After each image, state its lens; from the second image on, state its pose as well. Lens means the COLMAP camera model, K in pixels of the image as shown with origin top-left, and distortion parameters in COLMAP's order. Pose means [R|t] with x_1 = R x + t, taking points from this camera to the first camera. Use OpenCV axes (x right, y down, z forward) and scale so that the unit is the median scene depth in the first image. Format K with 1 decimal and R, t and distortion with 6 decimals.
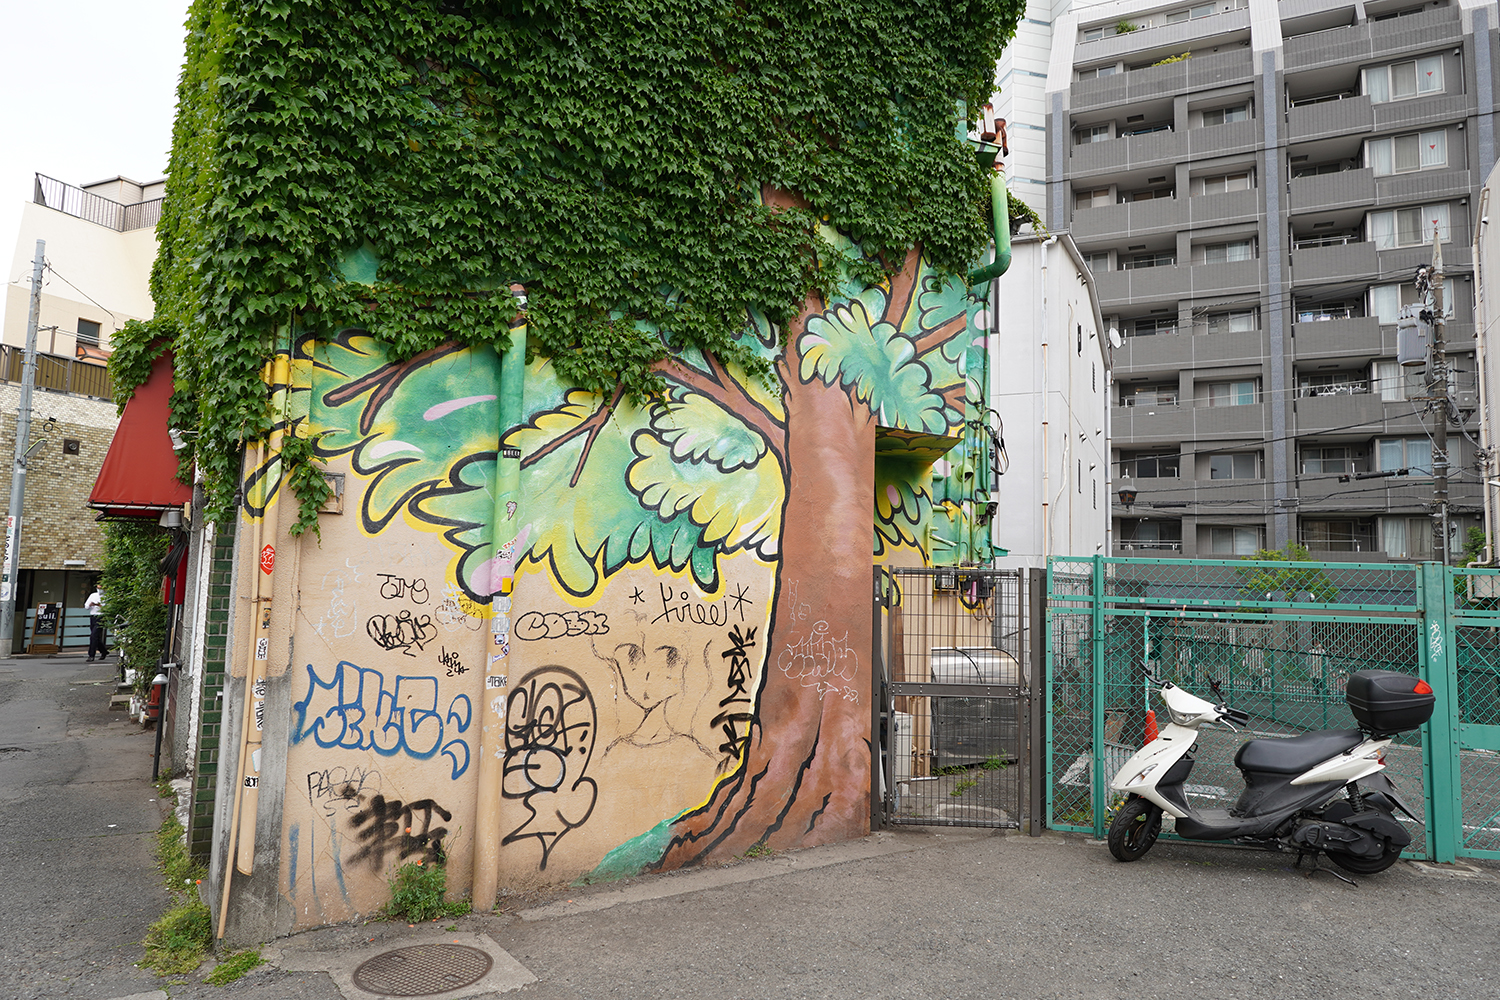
lens RADIAL K [[944.8, 0, 753.4], [0, 944.8, 500.7], [0, 0, 1]] dist [0.008370, 0.003055]
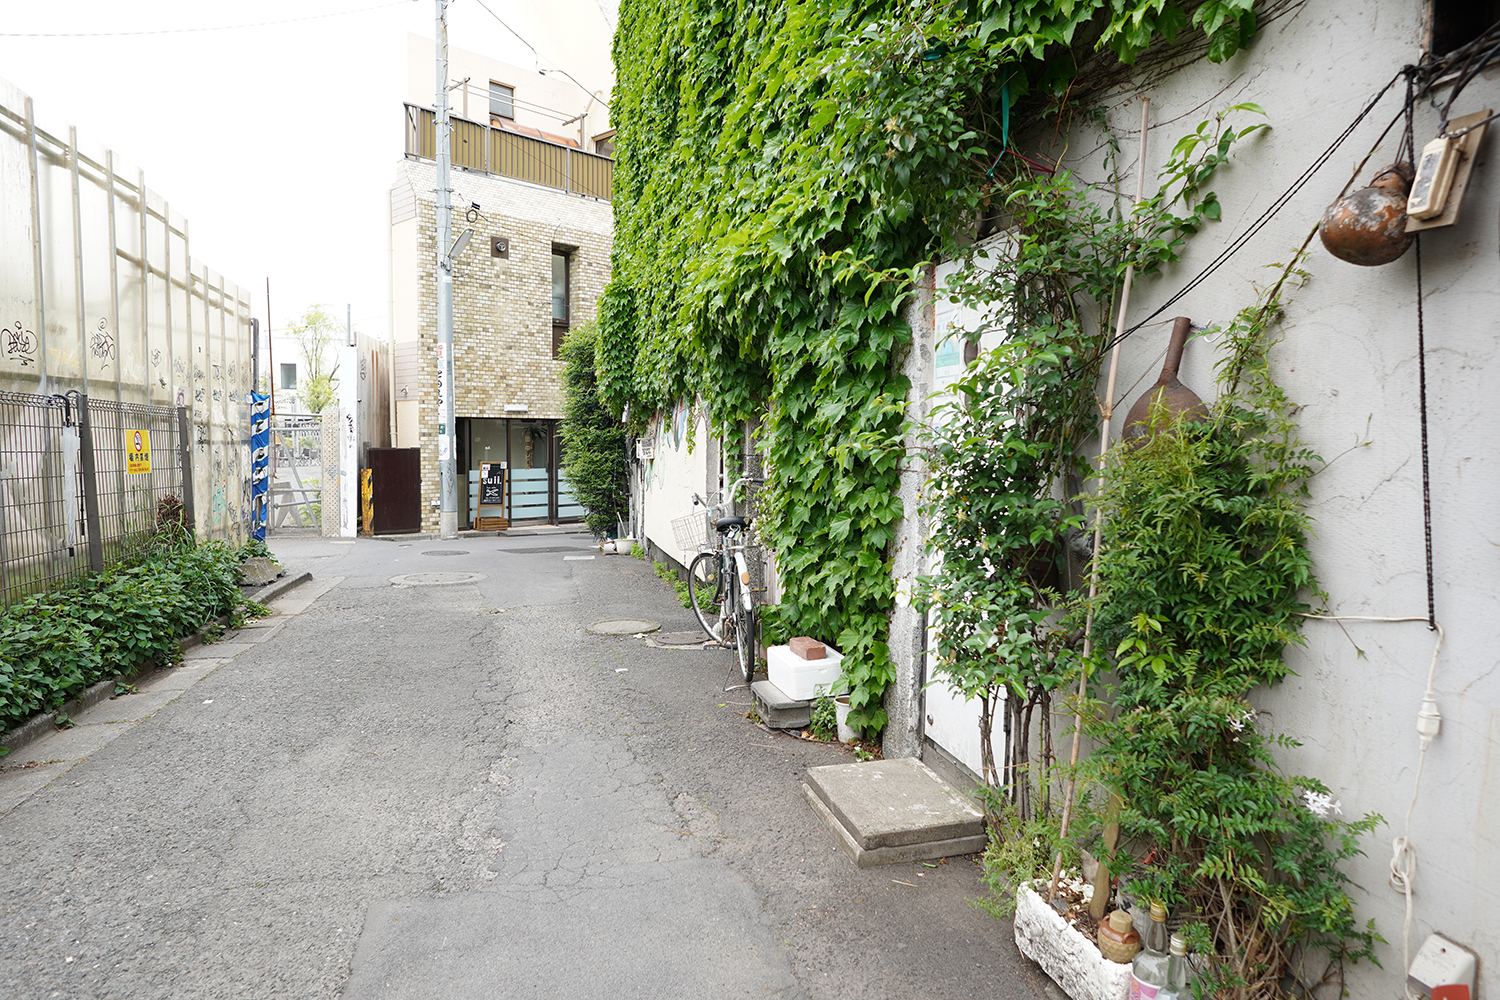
lens RADIAL K [[944.8, 0, 748.4], [0, 944.8, 500.5], [0, 0, 1]] dist [0.008370, 0.003055]
pose [[0.941886, 0.015735, -0.335563, -0.303785], [0.037744, 0.987620, 0.152255, 0.031986], [0.333804, -0.156072, 0.929632, 0.374333]]
